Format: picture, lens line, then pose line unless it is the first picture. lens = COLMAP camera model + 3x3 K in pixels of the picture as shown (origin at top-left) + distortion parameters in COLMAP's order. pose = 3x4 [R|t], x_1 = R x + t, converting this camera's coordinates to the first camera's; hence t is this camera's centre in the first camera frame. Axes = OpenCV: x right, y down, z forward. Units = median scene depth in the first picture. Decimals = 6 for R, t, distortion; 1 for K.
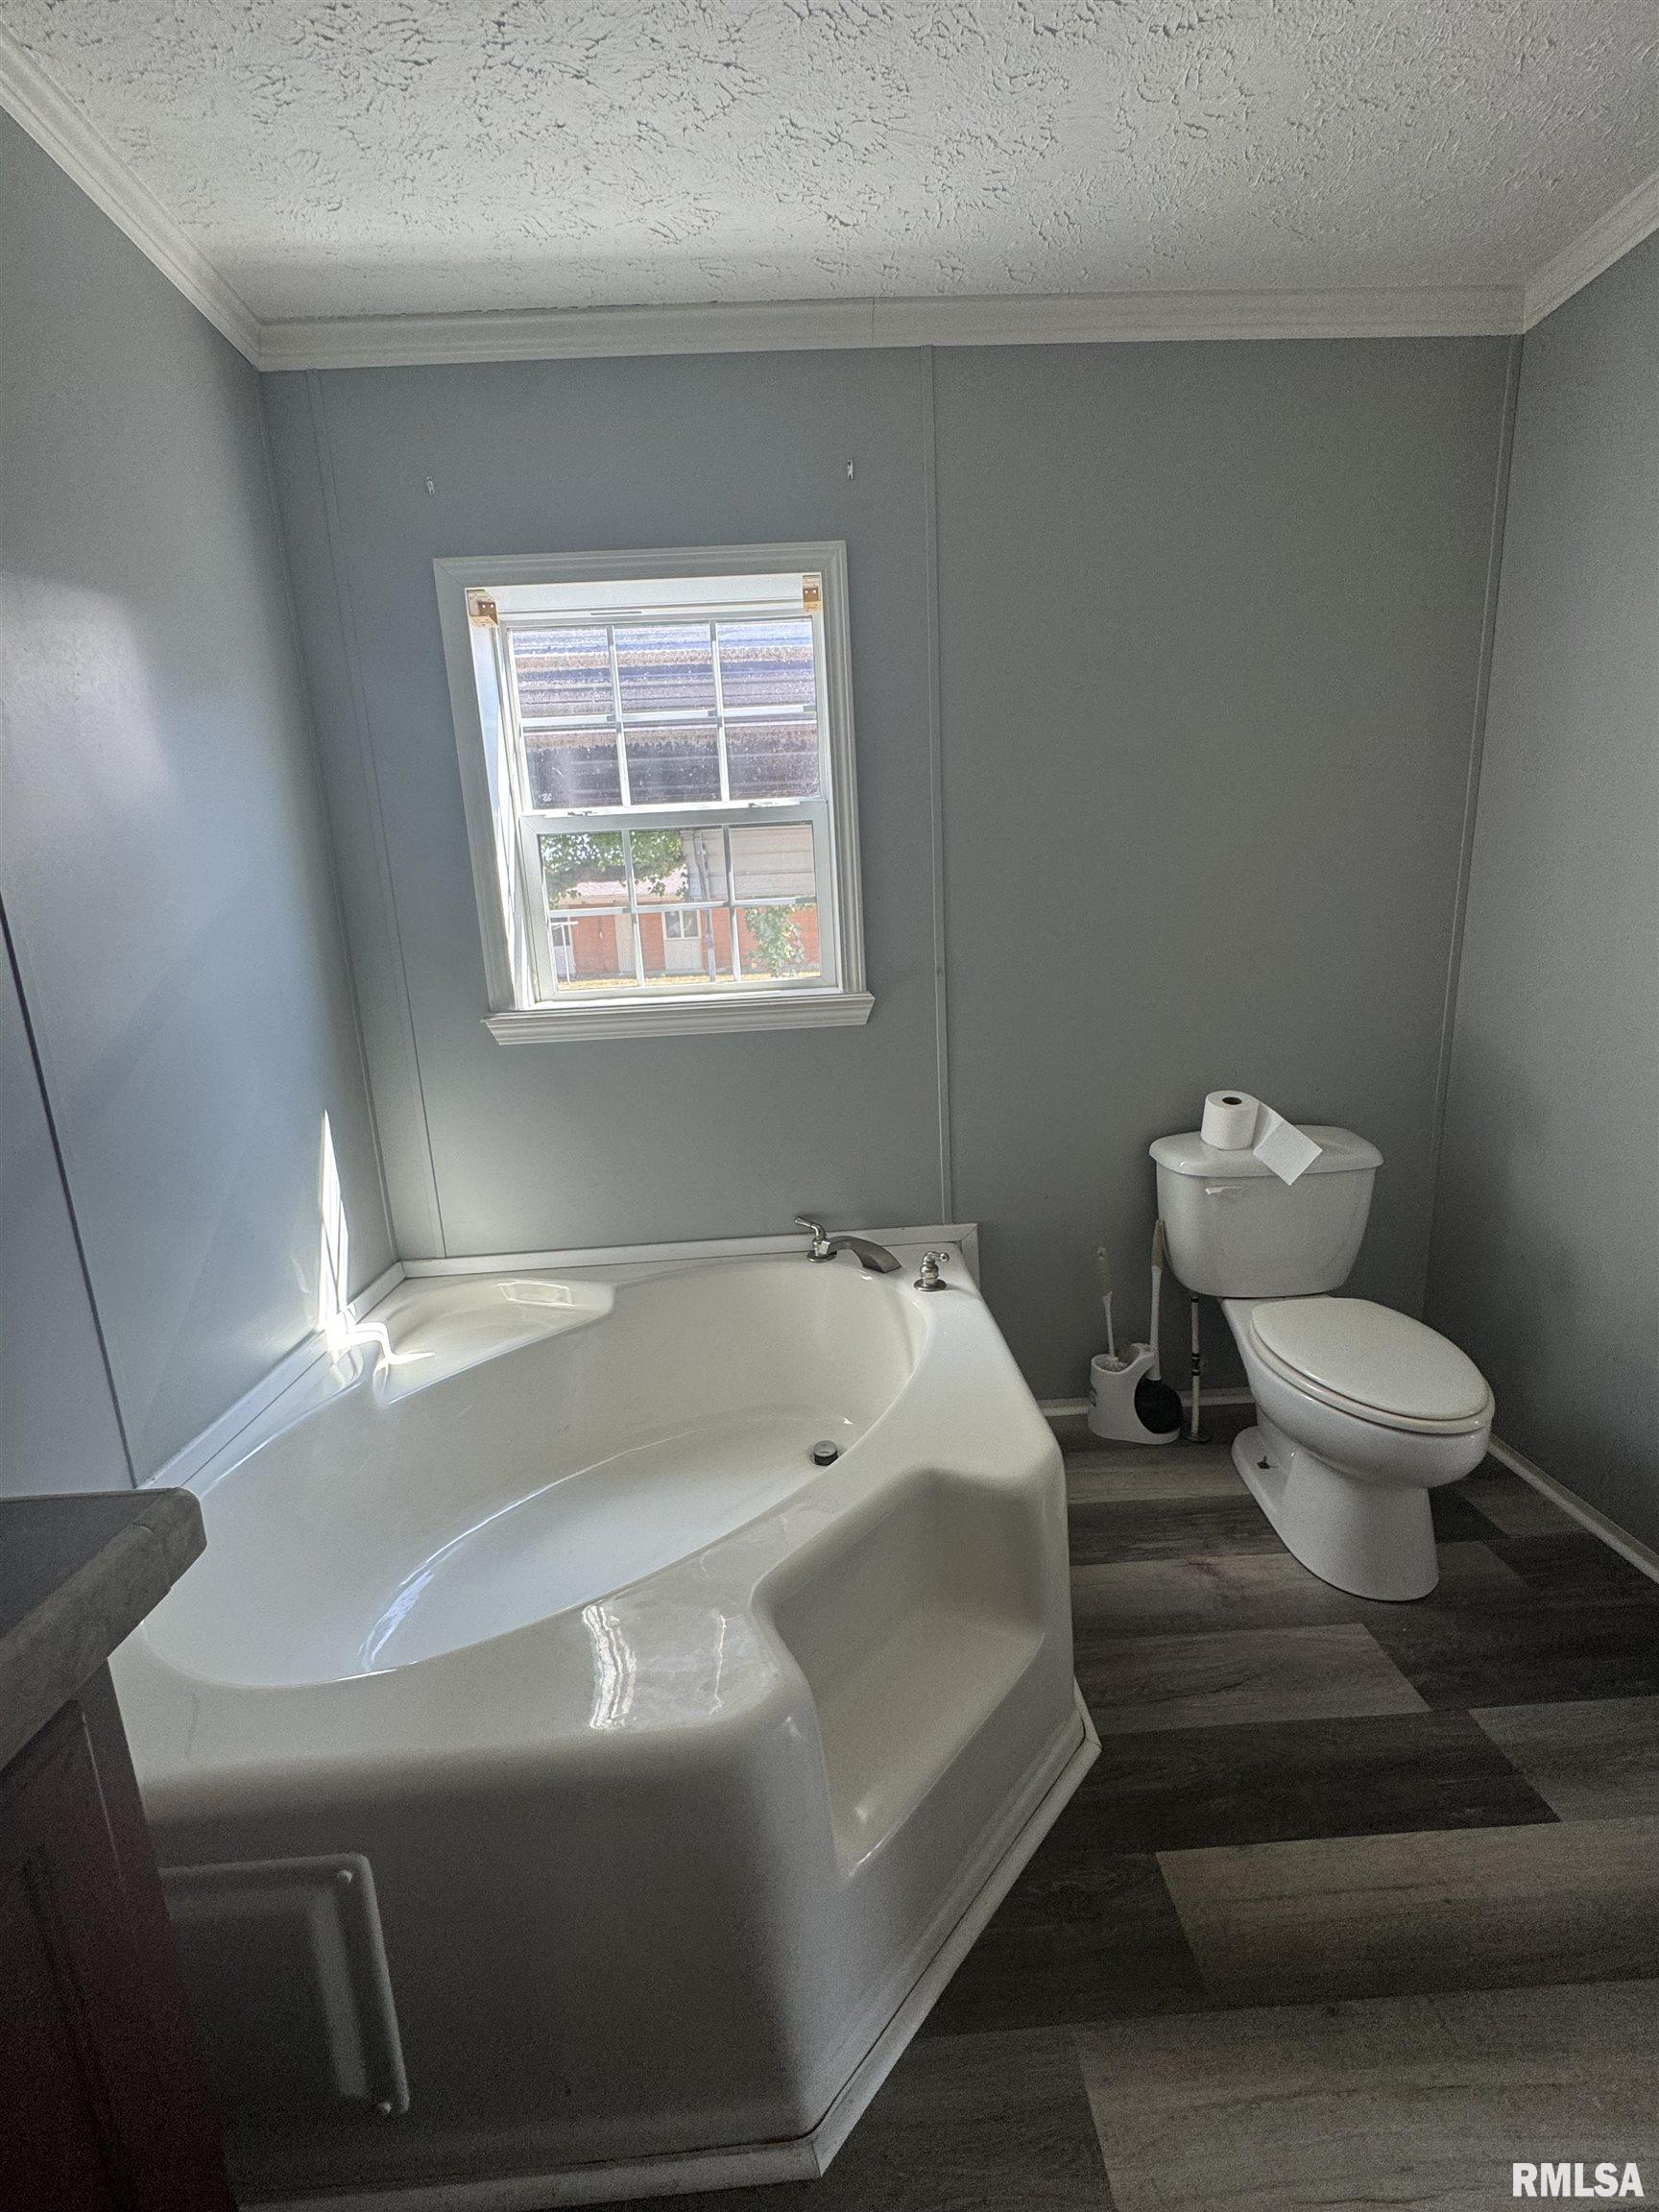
lens RADIAL K [[878.3, 0, 830.7], [0, 878.3, 1093.8], [0, 0, 1]] dist [-0.000389, -0.000058]
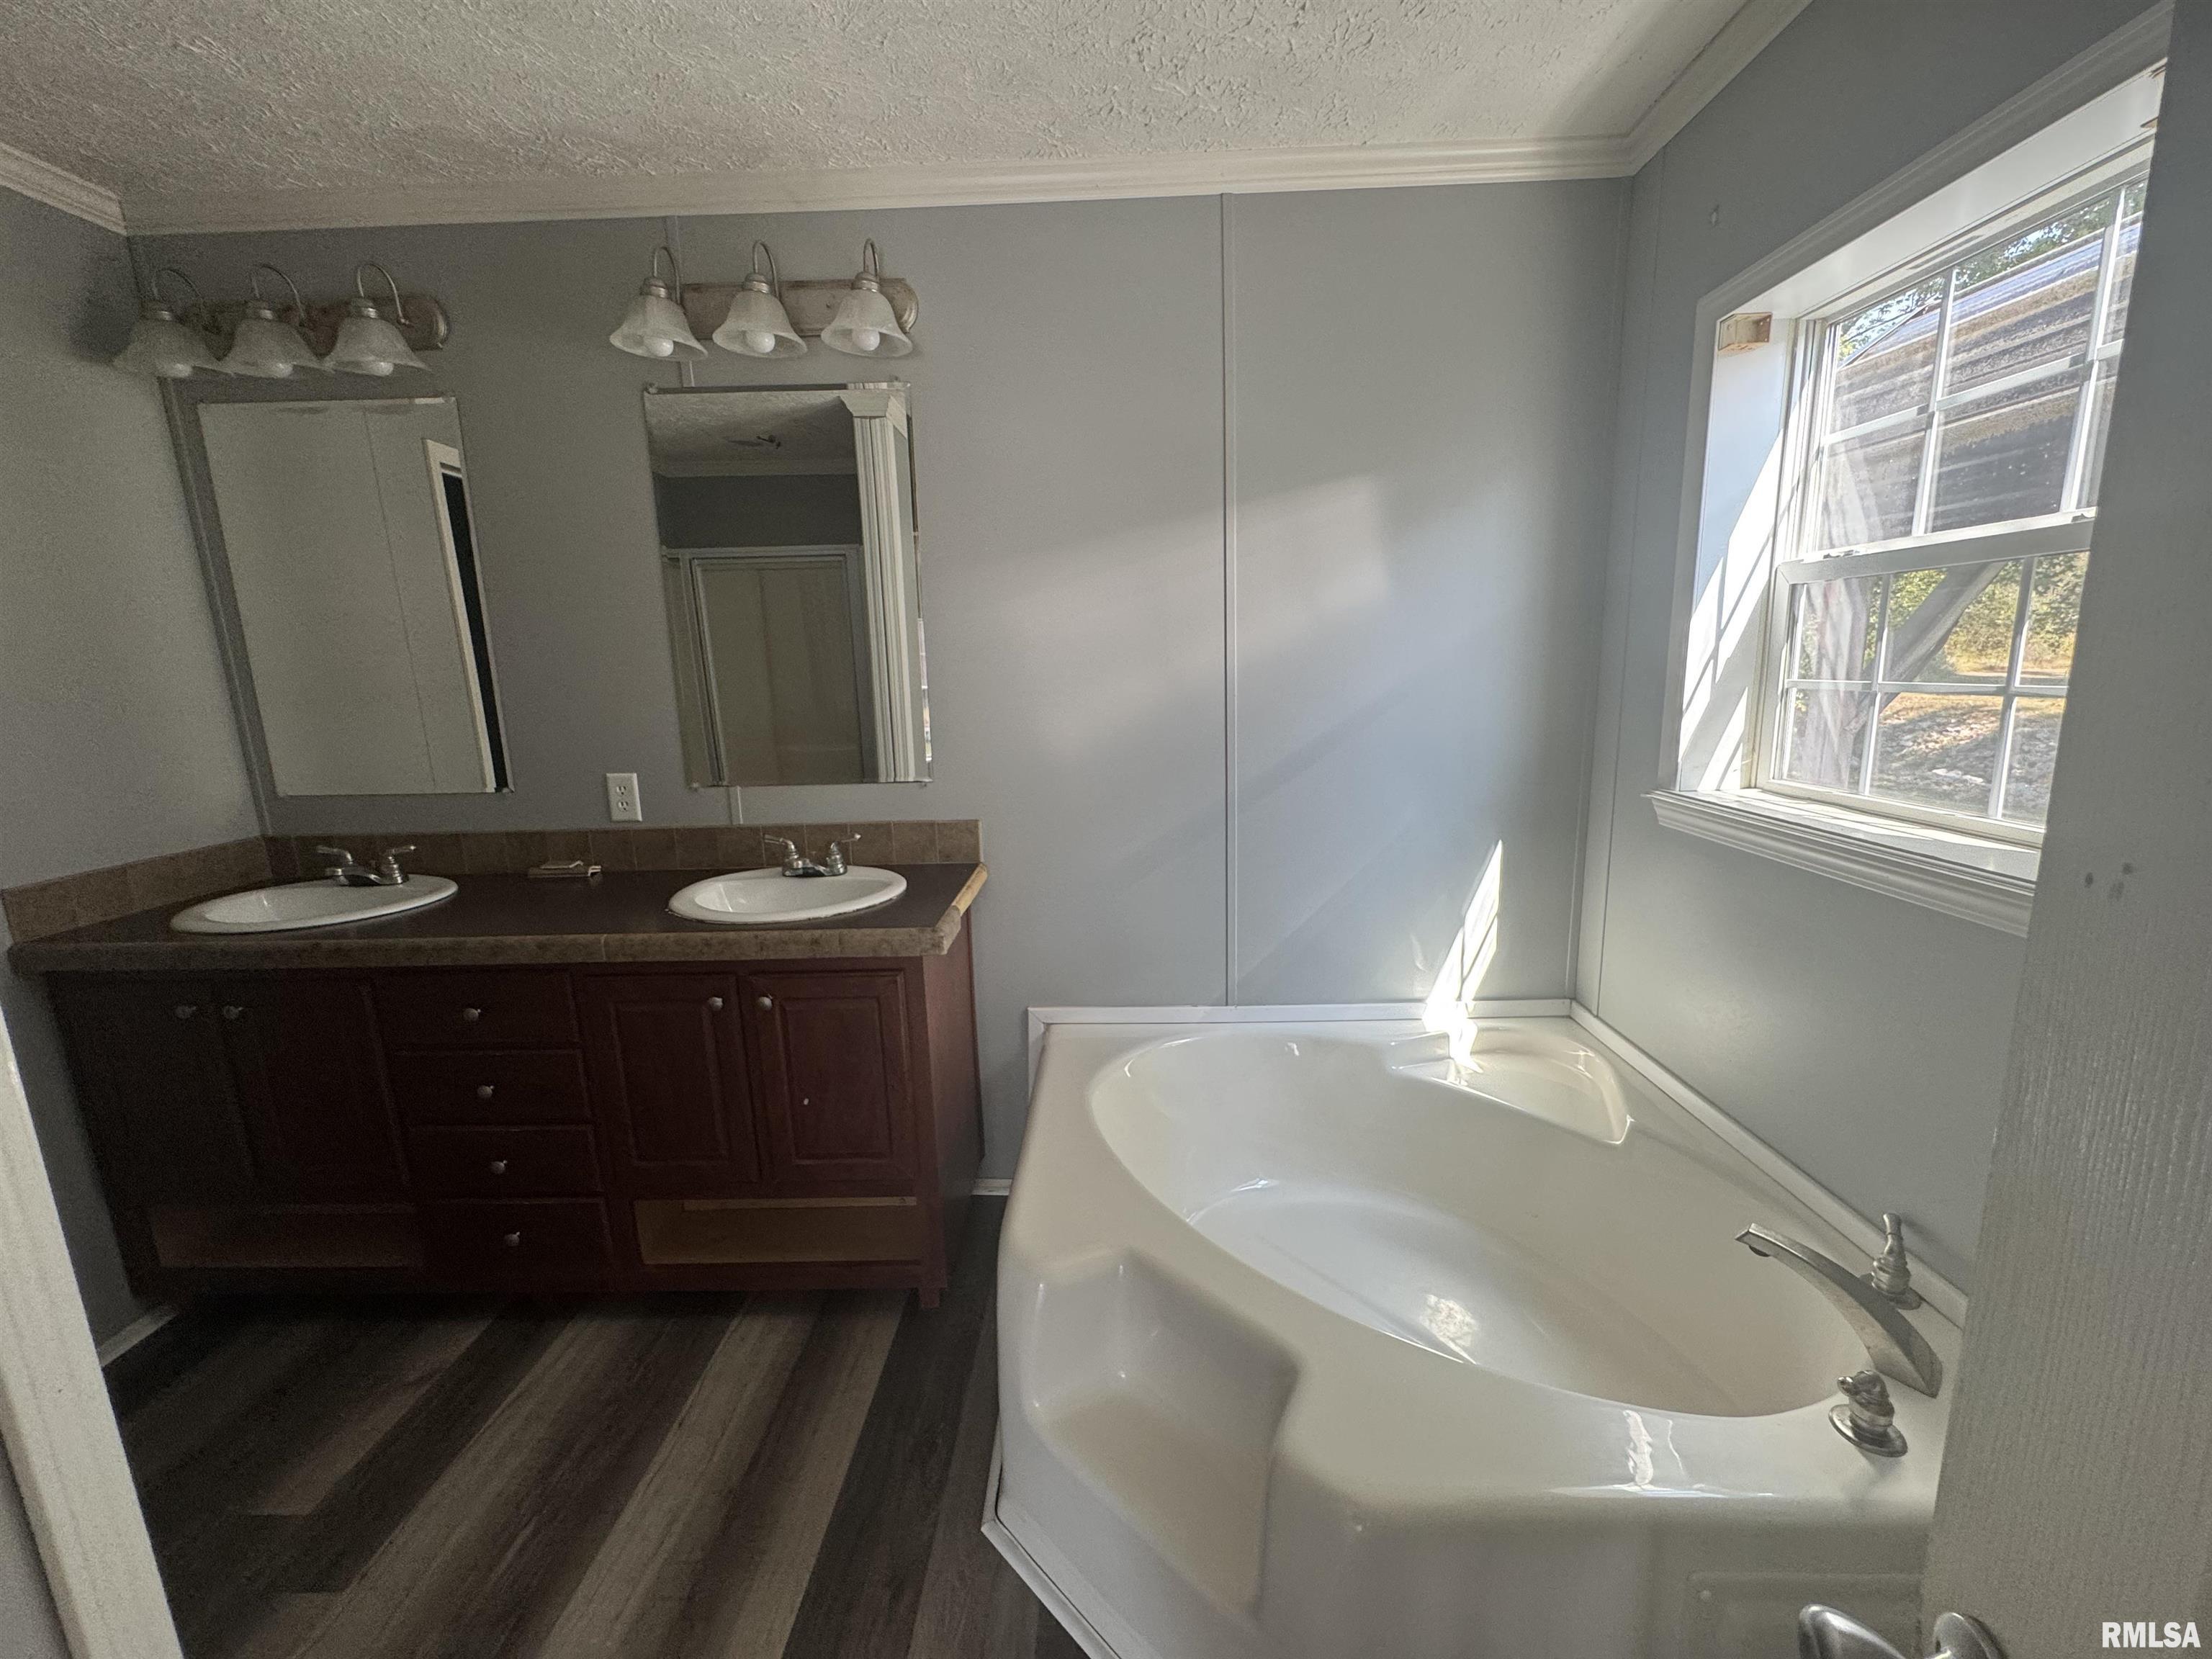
lens RADIAL K [[878.3, 0, 1099.0], [0, 878.3, 825.2], [0, 0, 1]] dist [-0.000389, -0.000058]
pose [[-0.077663, 0.236741, -0.968464, 0.586978], [-0.158138, 0.956175, 0.246419, -0.200354], [0.984358, 0.172288, -0.036822, 0.485265]]
